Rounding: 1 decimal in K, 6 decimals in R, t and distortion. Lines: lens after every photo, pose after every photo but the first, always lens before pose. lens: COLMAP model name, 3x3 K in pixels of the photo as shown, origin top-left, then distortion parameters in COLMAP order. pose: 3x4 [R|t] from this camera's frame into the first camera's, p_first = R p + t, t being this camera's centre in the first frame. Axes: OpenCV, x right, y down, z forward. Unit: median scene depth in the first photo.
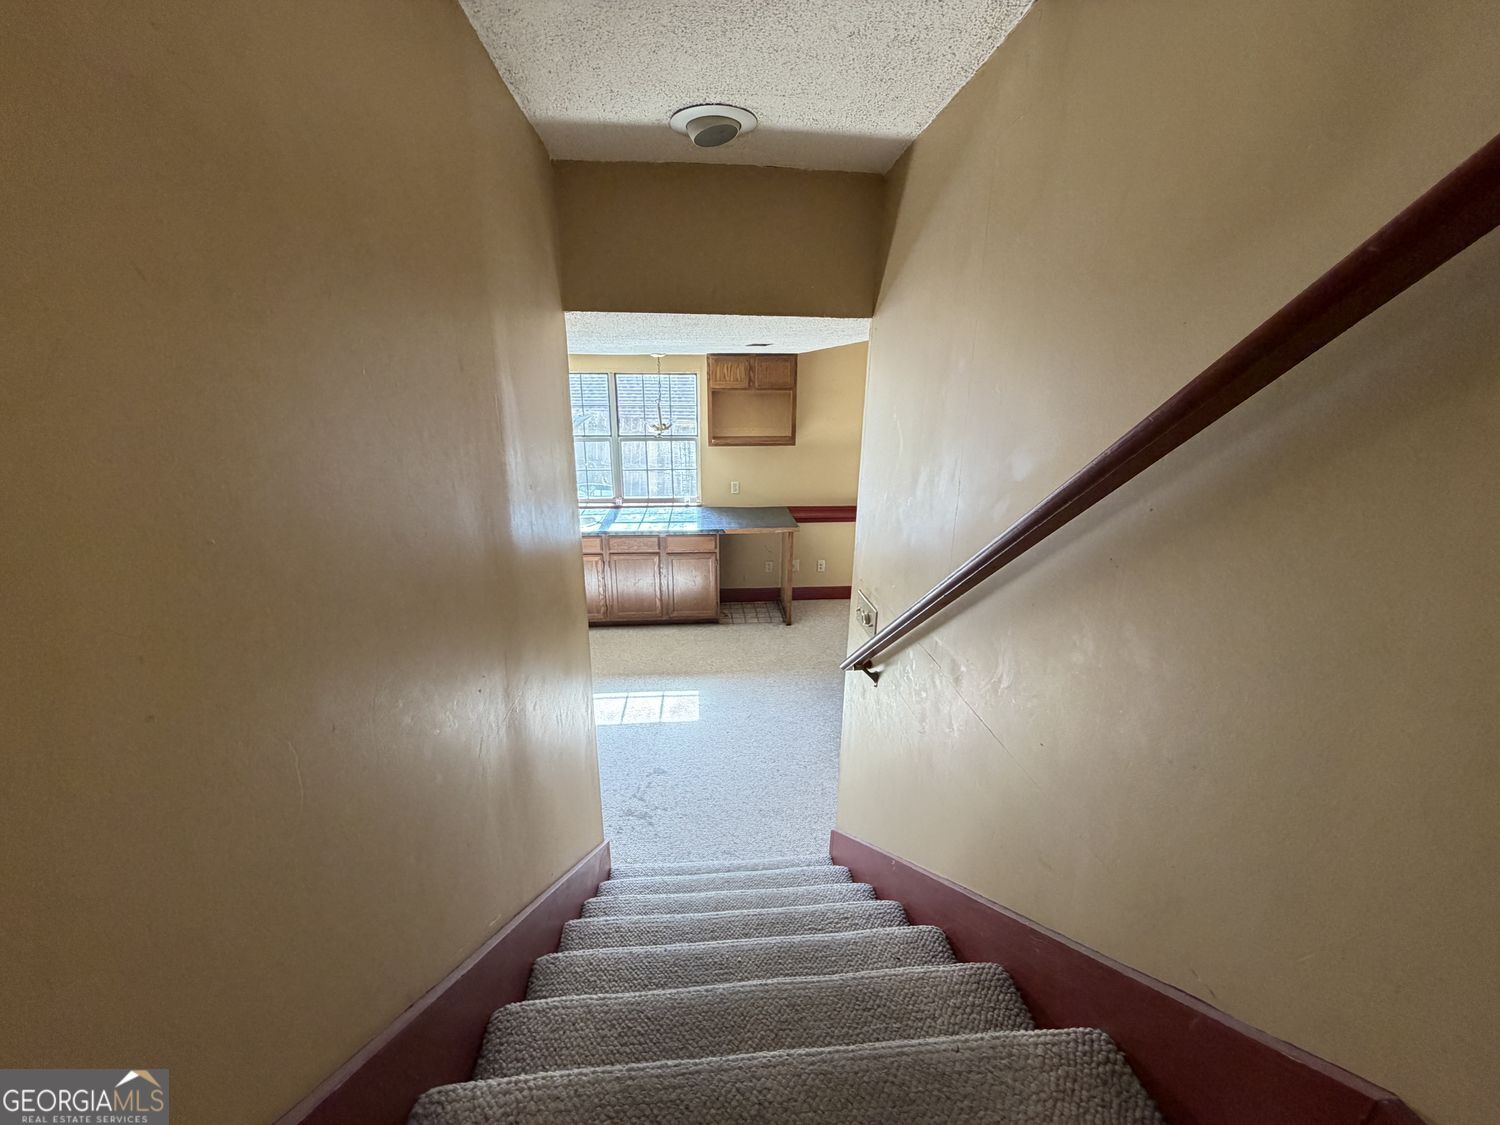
lens RADIAL K [[598.3, 0, 747.1], [0, 598.3, 560.6], [0, 0, 1]] dist [-0.001224, 0.000150]
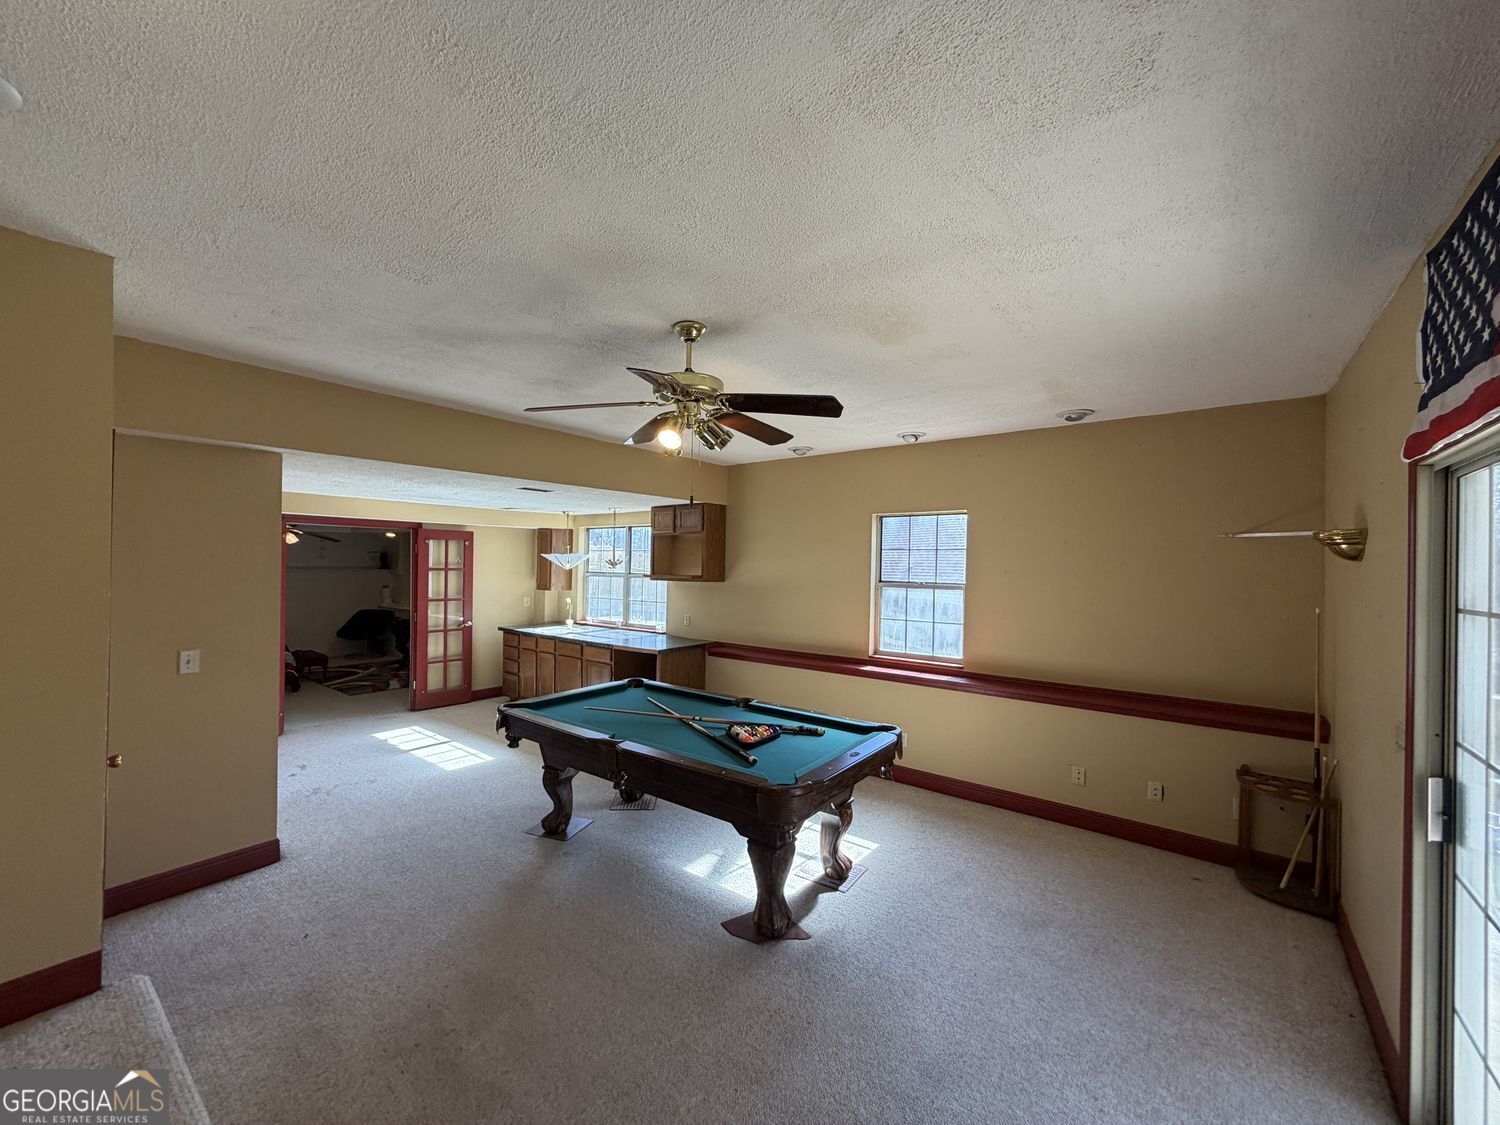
lens RADIAL K [[598.3, 0, 747.8], [0, 598.3, 563.7], [0, 0, 1]] dist [-0.001224, 0.000150]
pose [[0.723258, -0.000211, -0.690578, 0.966061], [-0.208095, 0.953452, -0.218234, -0.002808], [0.658478, 0.301545, 0.689548, 0.317792]]
